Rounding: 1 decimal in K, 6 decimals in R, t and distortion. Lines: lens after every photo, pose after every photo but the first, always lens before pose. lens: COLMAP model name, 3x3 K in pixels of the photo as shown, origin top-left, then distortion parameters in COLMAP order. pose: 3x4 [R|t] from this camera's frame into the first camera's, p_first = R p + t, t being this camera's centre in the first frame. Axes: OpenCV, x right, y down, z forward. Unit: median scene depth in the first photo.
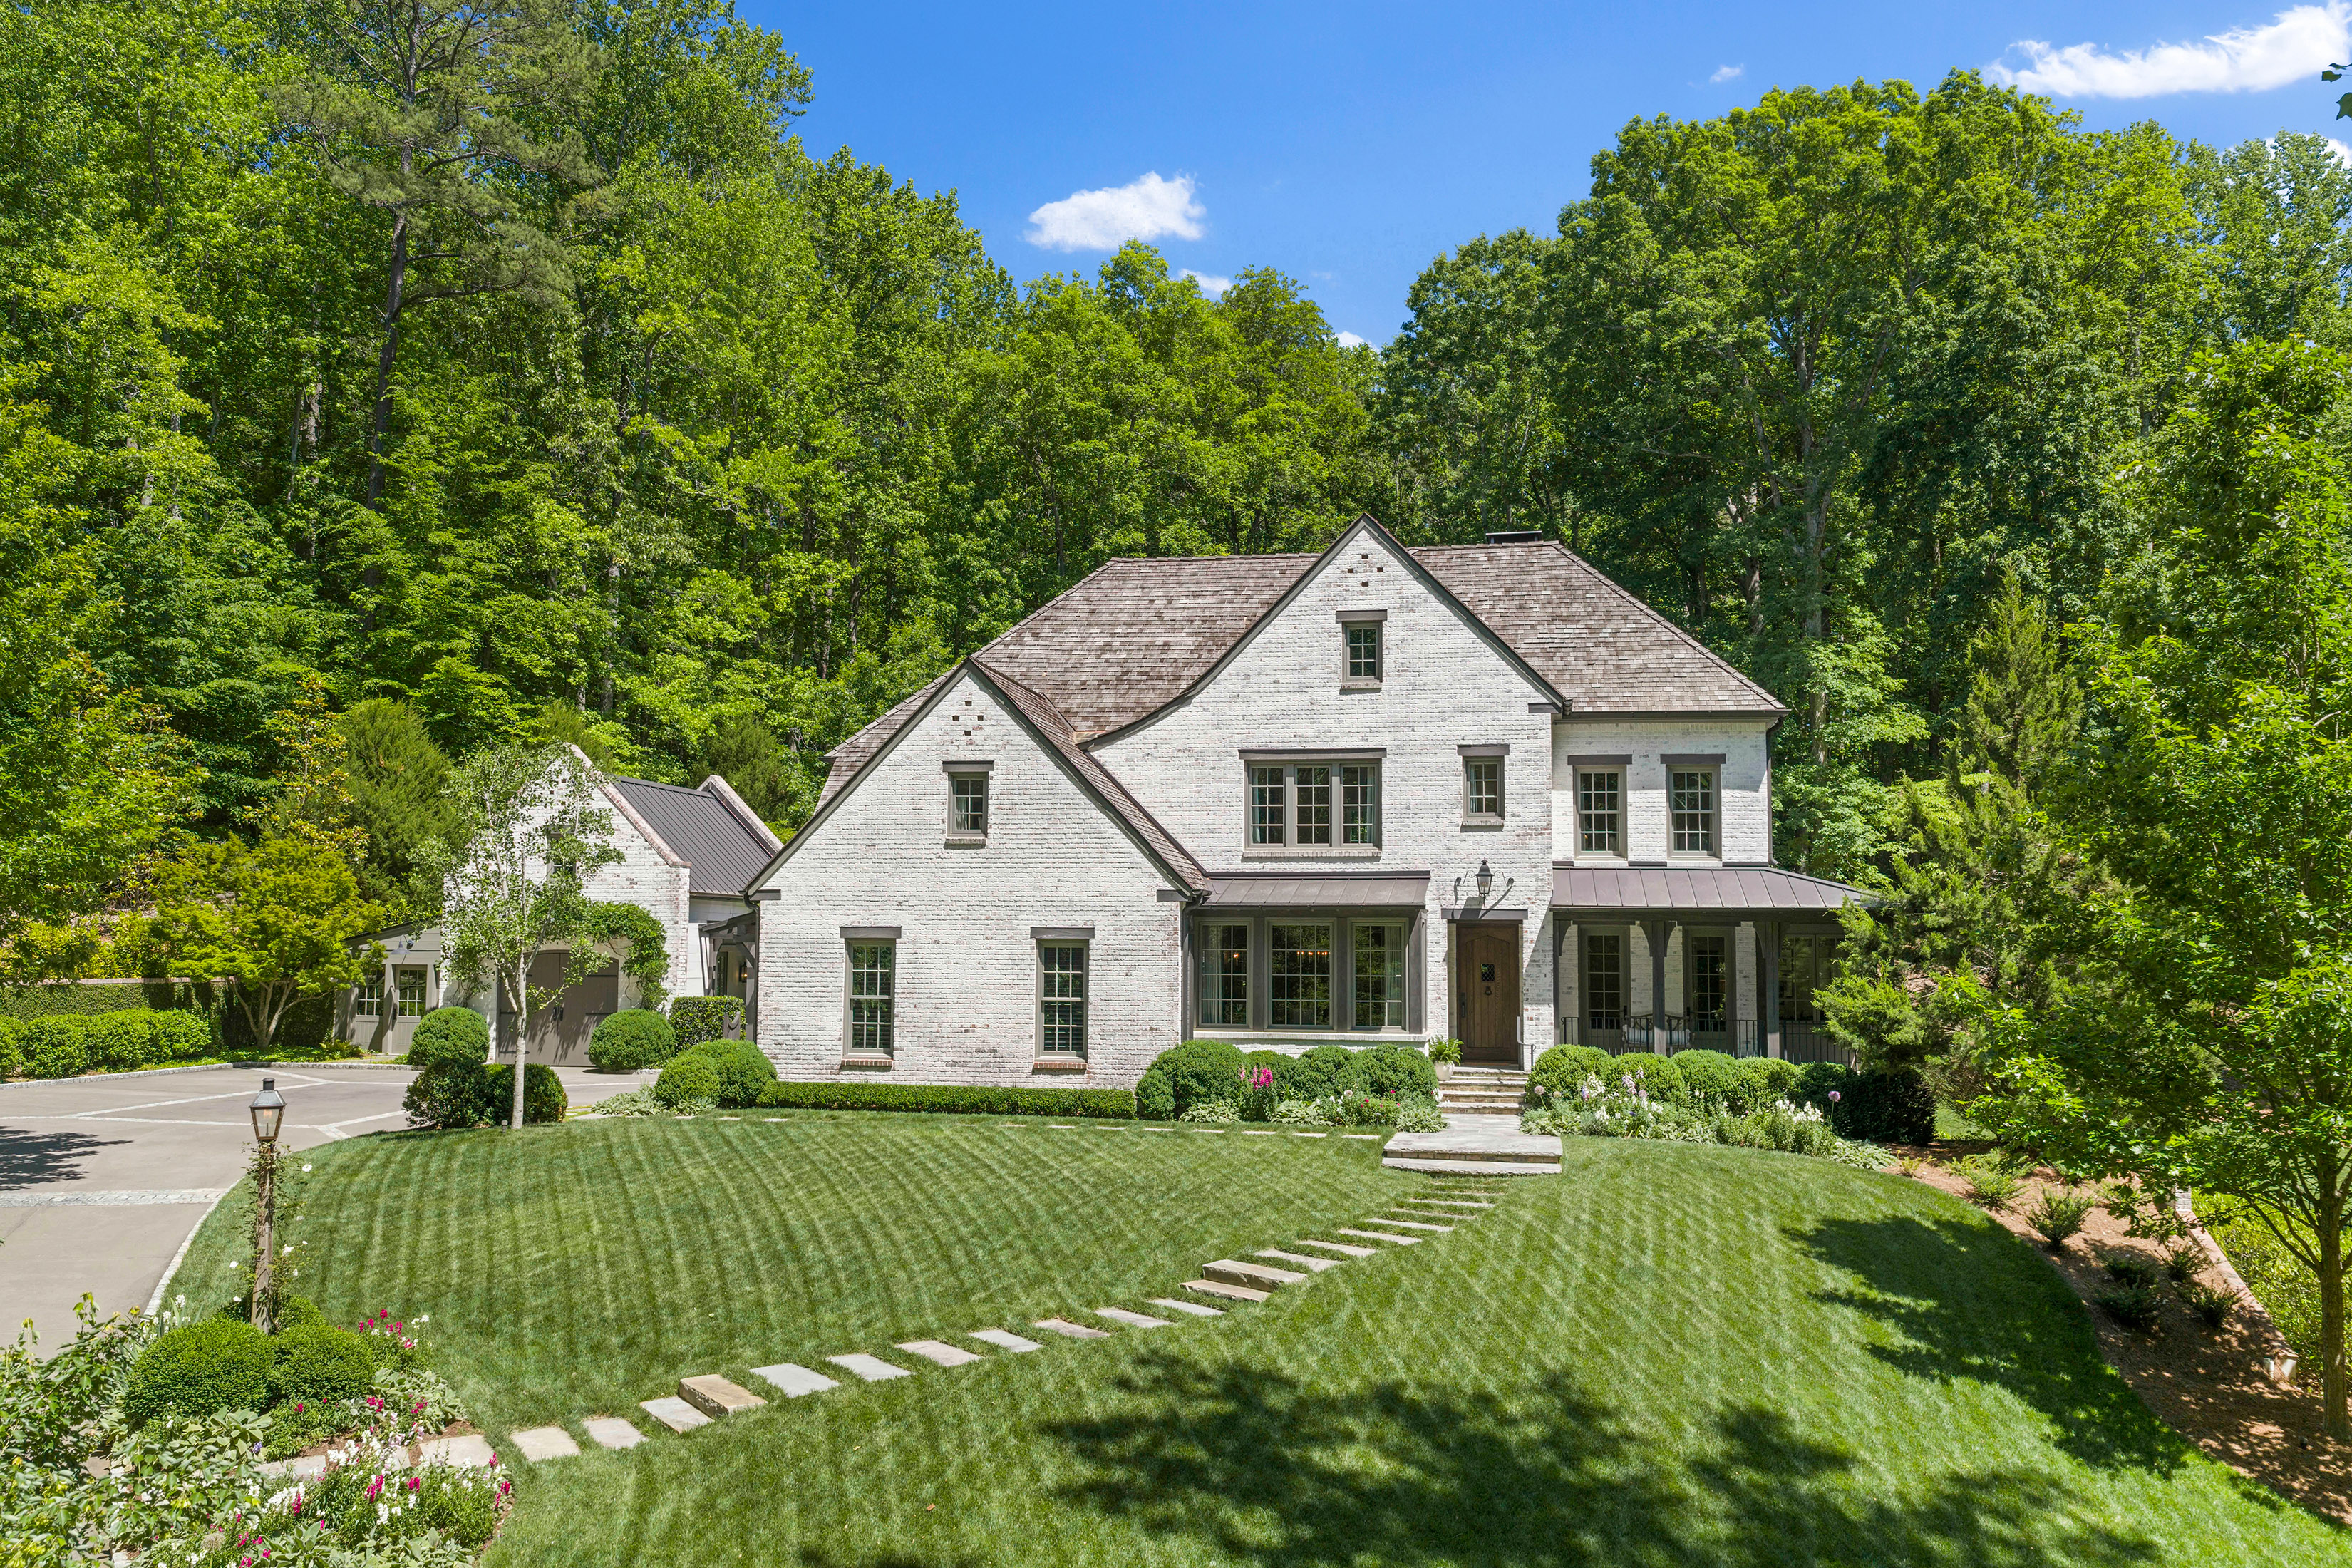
lens RADIAL K [[1800.0, 0, 1177.7], [0, 1800.0, 514.0], [0, 0, 1]] dist [0.011432, 0.004719]
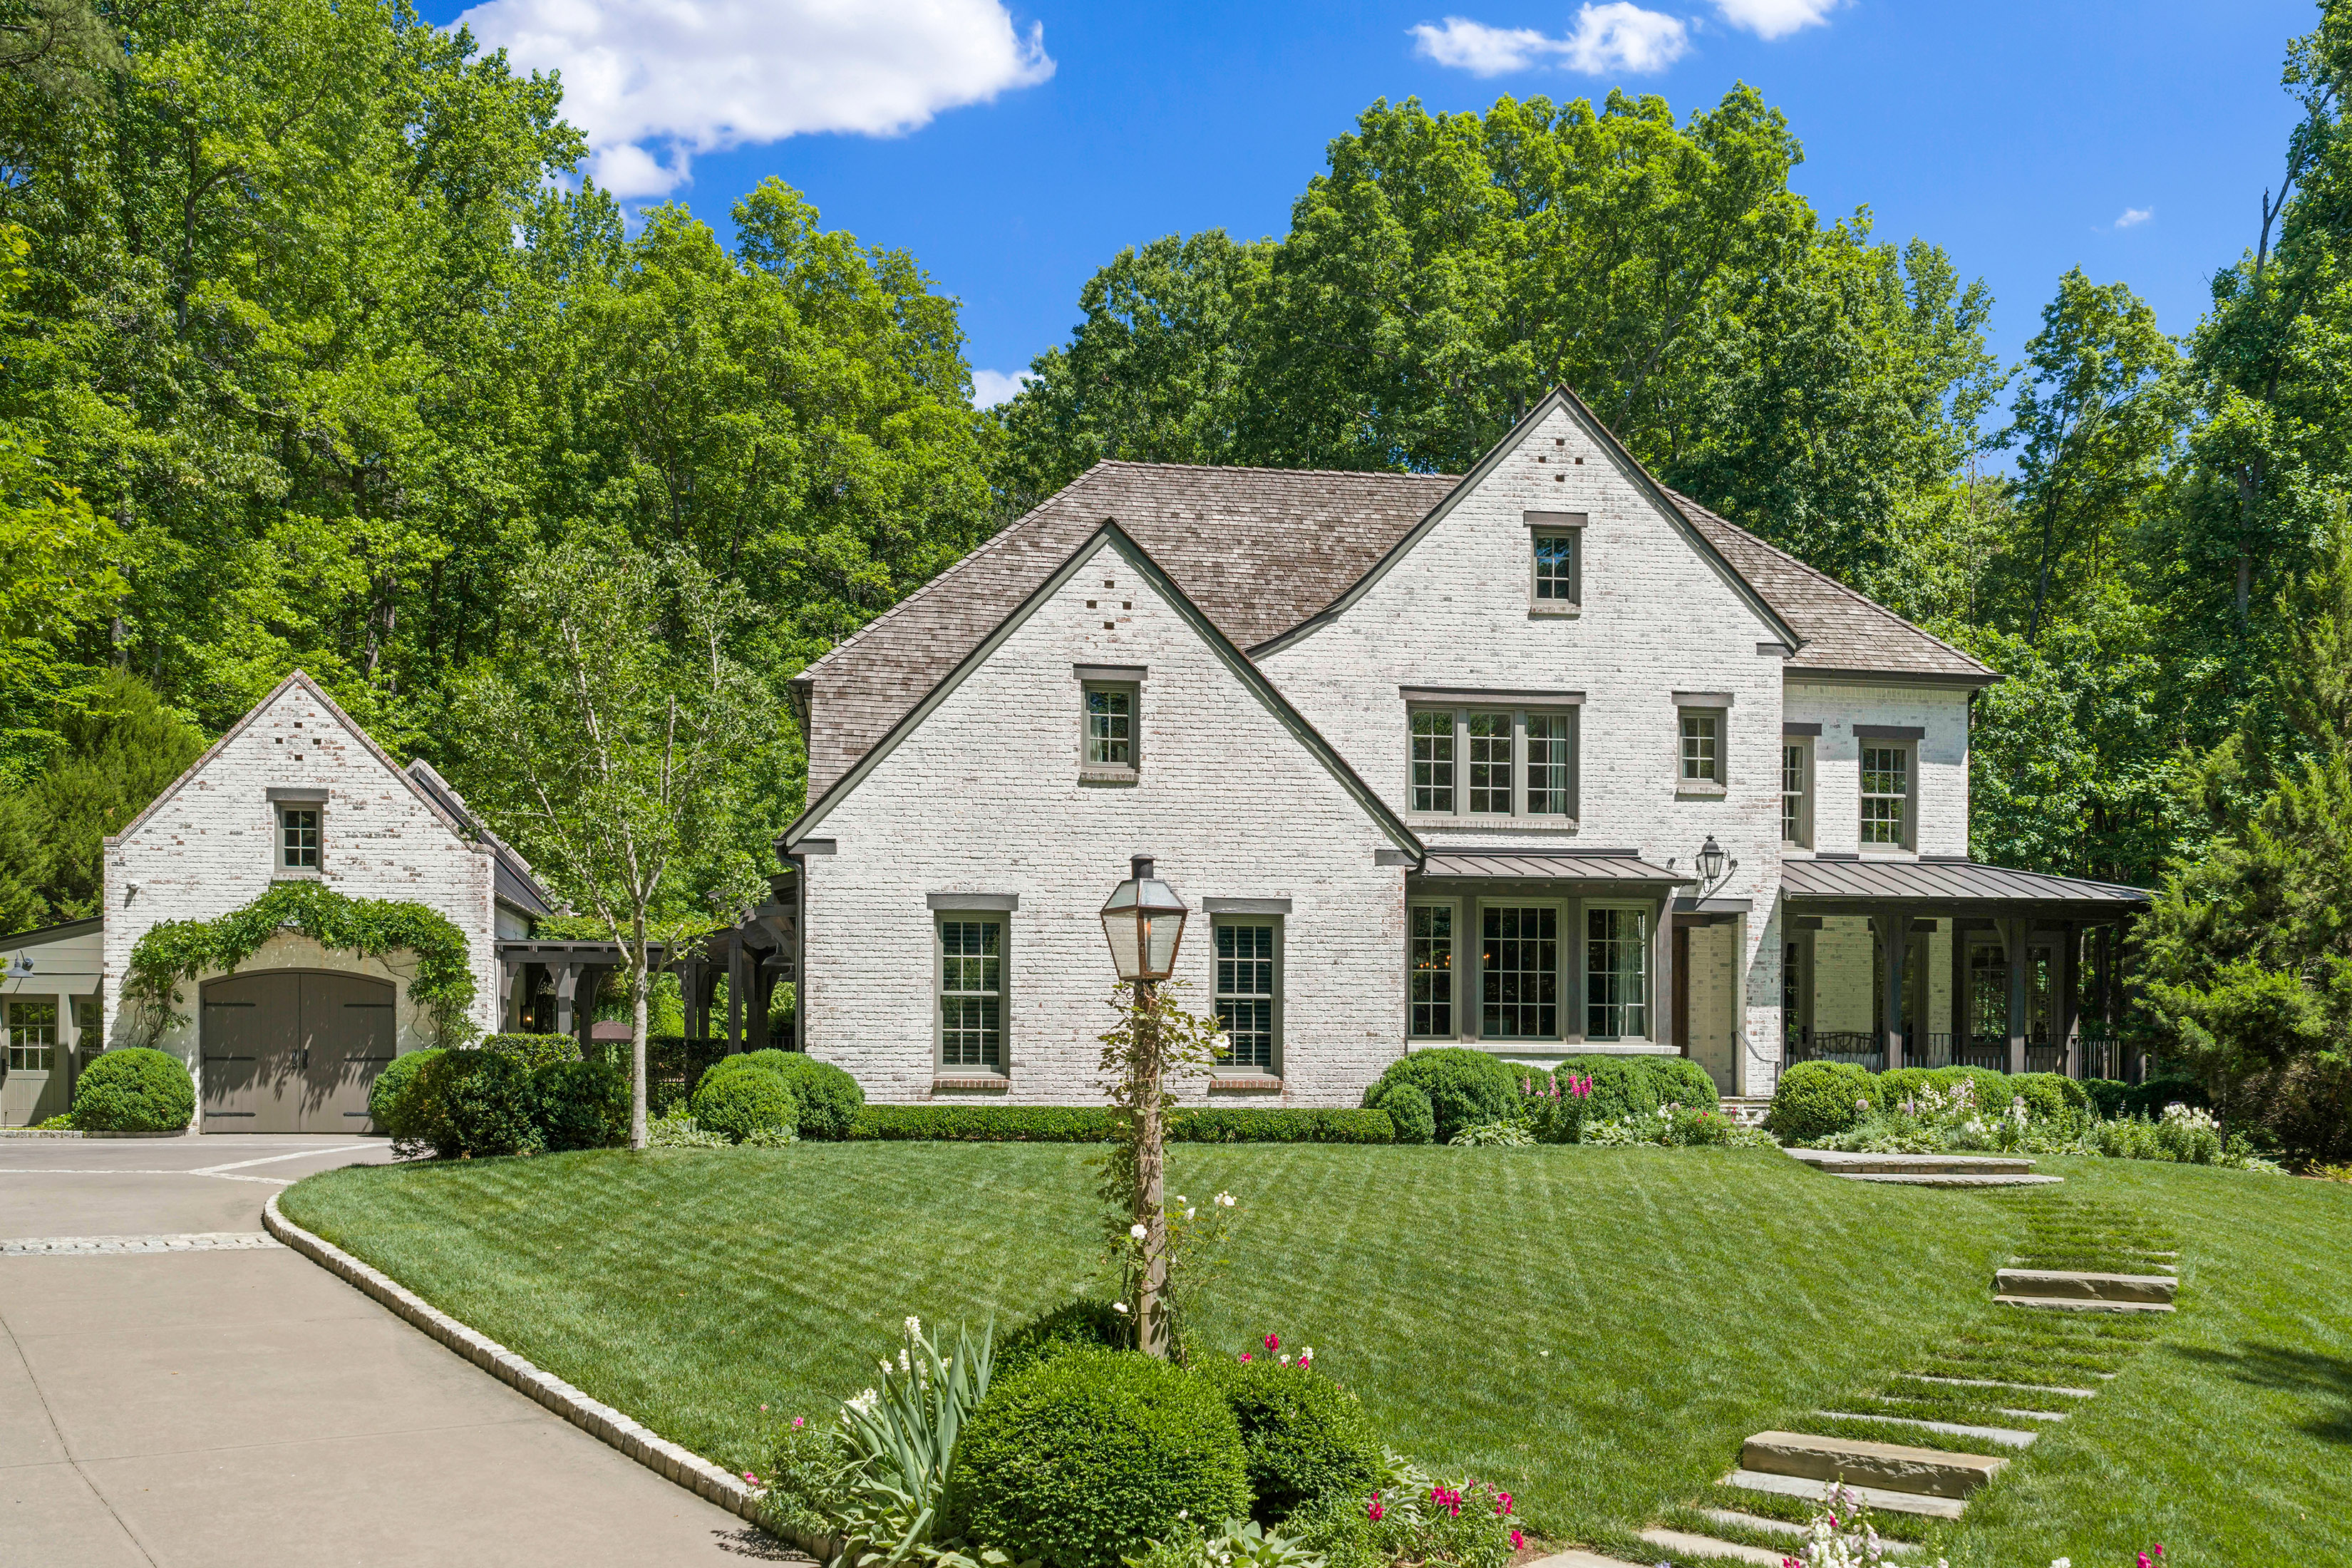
lens RADIAL K [[1988.3, 0, 1171.5], [0, 1988.3, 837.9], [0, 0, 1]] dist [0.012635, -0.017226]
pose [[0.958120, 0.029185, 0.284875, -0.292255], [-0.059999, 0.993172, 0.100046, 0.117527], [-0.280010, -0.112948, 0.953330, 0.234850]]
